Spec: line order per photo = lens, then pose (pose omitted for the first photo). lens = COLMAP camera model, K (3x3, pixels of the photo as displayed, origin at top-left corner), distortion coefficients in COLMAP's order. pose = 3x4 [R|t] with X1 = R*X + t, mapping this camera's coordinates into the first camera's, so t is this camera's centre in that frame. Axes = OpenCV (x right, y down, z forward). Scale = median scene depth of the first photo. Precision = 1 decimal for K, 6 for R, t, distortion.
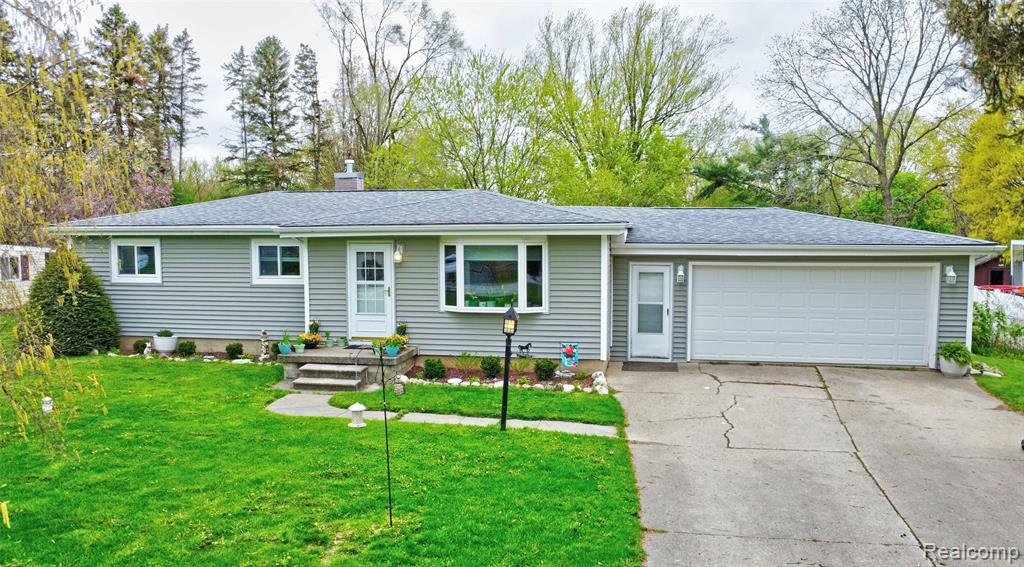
lens RADIAL K [[782.1, 0, 498.9], [0, 782.1, 283.9], [0, 0, 1]] dist [-0.035956, -0.002973]
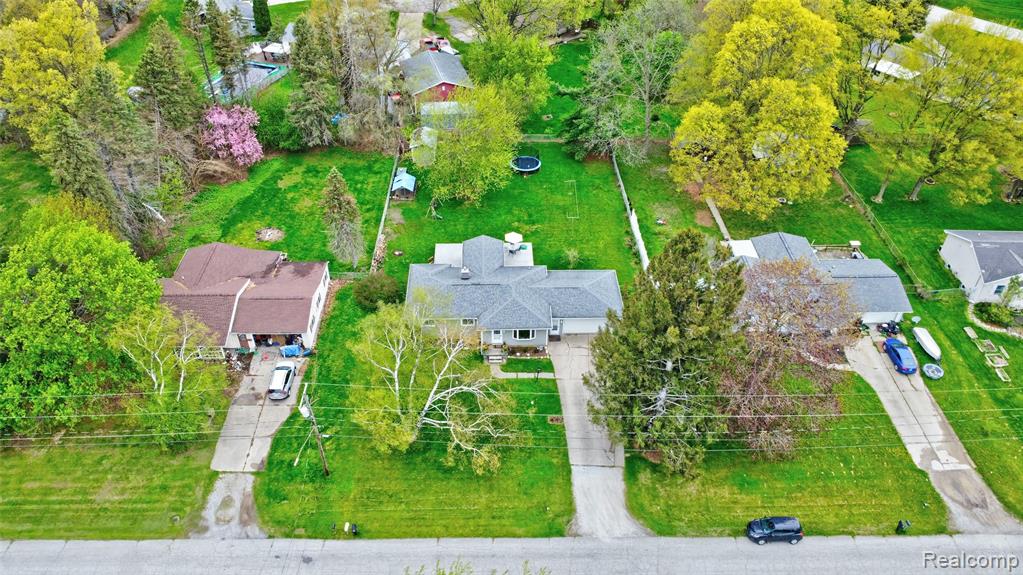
lens RADIAL K [[764.3, 0, 511.5], [0, 764.3, 287.5], [0, 0, 1]] dist [-0.031873, -0.004145]
pose [[0.973980, -0.134154, 0.182663, -0.911060], [0.007103, 0.823654, 0.567048, -2.928078], [-0.226523, -0.550995, 0.803176, -2.622588]]
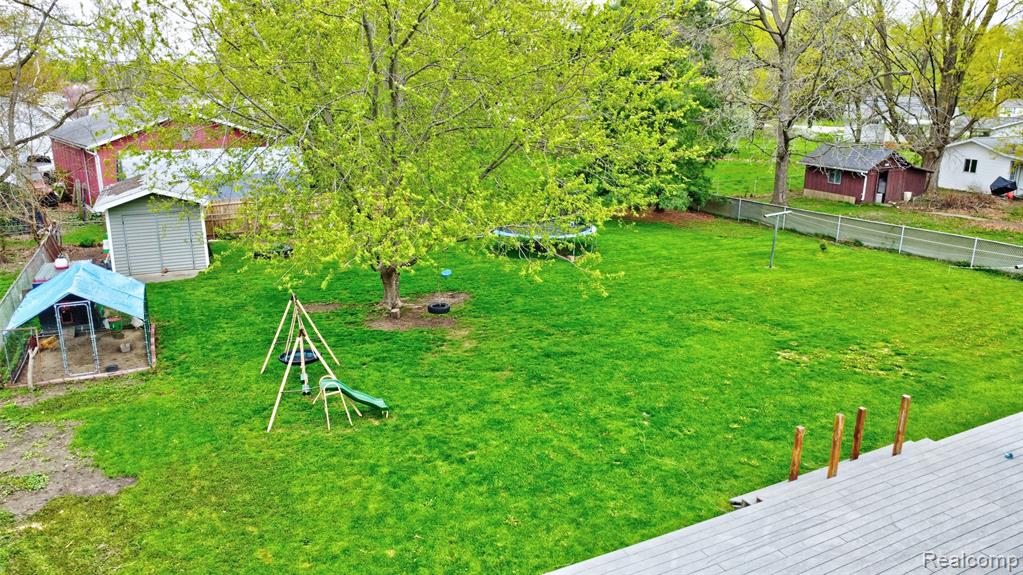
lens RADIAL K [[764.3, 0, 511.5], [0, 764.3, 287.5], [0, 0, 1]] dist [-0.031873, -0.004145]
pose [[0.782321, -0.166294, 0.600267, -0.670062], [0.042454, 0.975697, 0.214972, -0.262138], [-0.621427, -0.142693, 0.770368, 1.927823]]
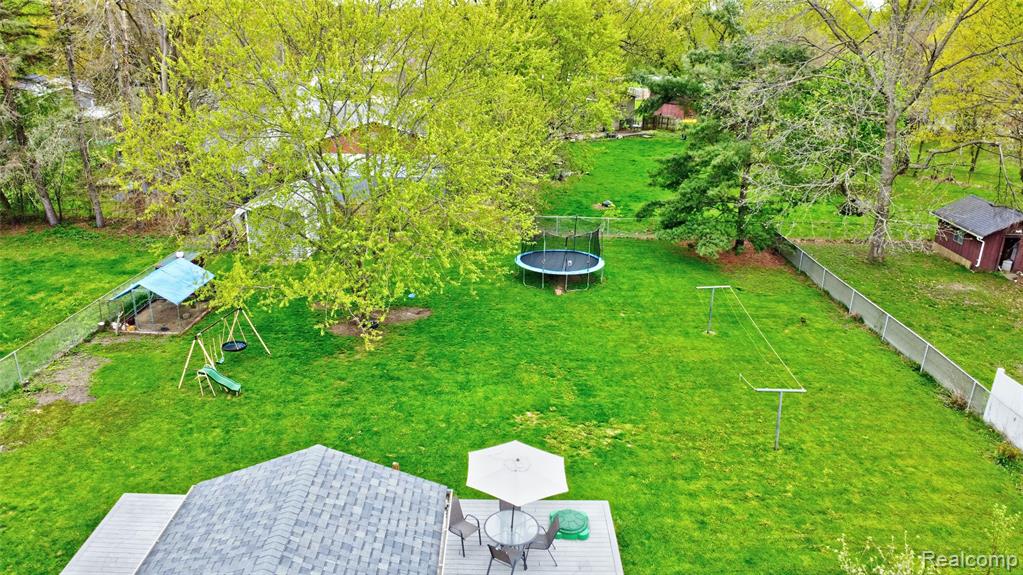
lens RADIAL K [[764.3, 0, 511.5], [0, 764.3, 287.5], [0, 0, 1]] dist [-0.031873, -0.004145]
pose [[0.979424, -0.052362, 0.194902, -0.013005], [-0.004522, 0.959818, 0.280585, -0.566310], [-0.201763, -0.275693, 0.939832, 1.201037]]
